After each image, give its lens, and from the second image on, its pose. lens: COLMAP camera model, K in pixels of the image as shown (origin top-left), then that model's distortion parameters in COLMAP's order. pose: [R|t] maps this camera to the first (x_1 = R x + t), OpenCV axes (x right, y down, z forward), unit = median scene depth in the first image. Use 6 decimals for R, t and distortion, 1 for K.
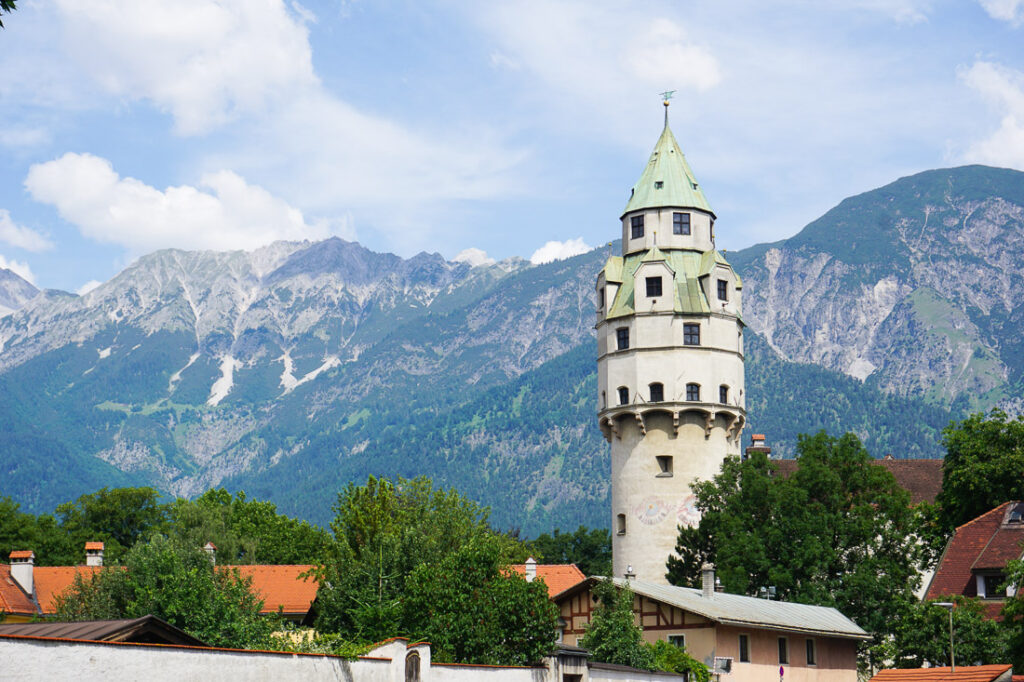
lens RADIAL K [[1767.3, 0, 512.0], [0, 1767.3, 341.0], [0, 0, 1]] dist [0.026339, 0.055090]
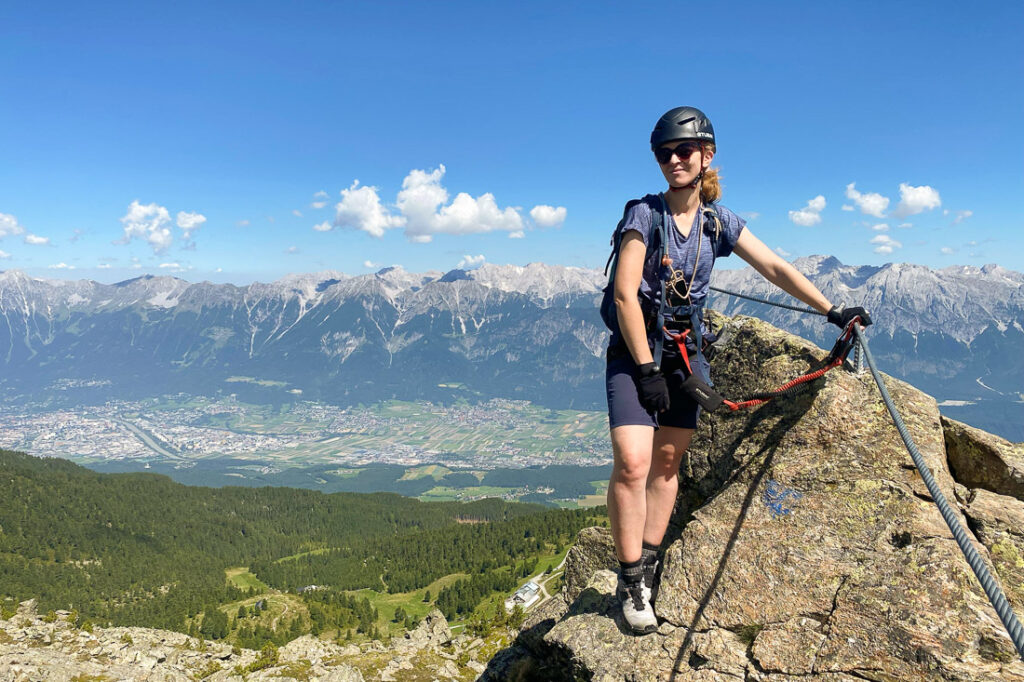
lens RADIAL K [[743.8, 0, 512.0], [0, 743.8, 341.0], [0, 0, 1]] dist [0.145826, -0.315790]
pose [[0.984888, -0.015402, 0.172509, -0.406712], [-0.030233, 0.965457, 0.258804, -0.497678], [-0.170536, -0.260108, 0.950401, -1.033840]]
